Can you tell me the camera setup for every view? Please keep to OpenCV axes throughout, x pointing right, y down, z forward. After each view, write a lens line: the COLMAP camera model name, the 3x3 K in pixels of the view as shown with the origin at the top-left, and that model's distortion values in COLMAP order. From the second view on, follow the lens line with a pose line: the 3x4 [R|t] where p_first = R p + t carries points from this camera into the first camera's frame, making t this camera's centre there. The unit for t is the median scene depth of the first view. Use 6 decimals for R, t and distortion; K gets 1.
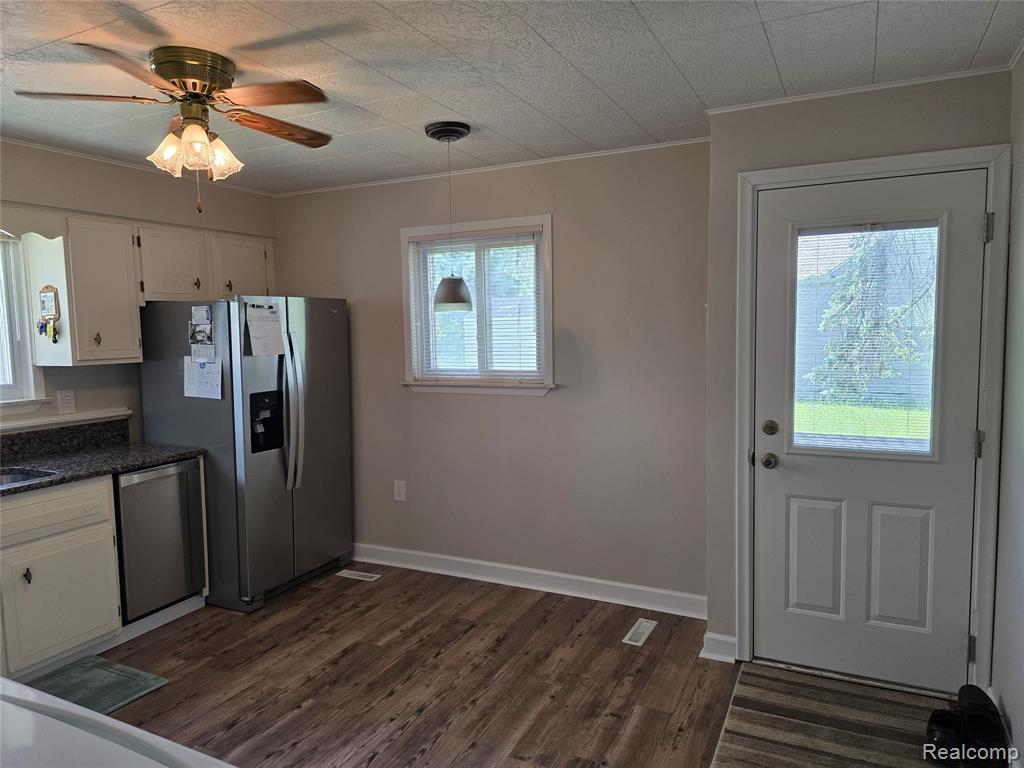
lens RADIAL K [[685.6, 0, 510.5], [0, 685.6, 386.0], [0, 0, 1]] dist [0.003145, 0.000044]
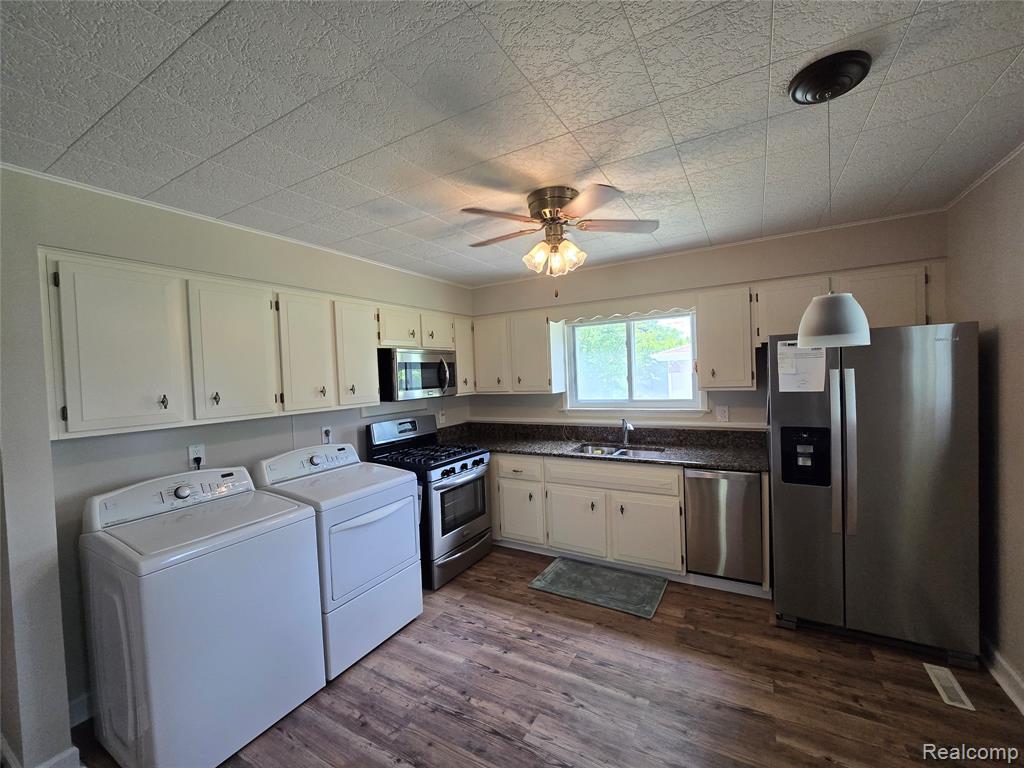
lens RADIAL K [[419.3, 0, 512.6], [0, 419.3, 386.8], [0, 0, 1]] dist [0.000032, 0.000118]
pose [[-0.063034, 0.055145, -0.996487, 0.296722], [-0.042591, 0.997414, 0.057890, -0.071072], [0.997102, 0.046090, -0.060522, 0.617277]]
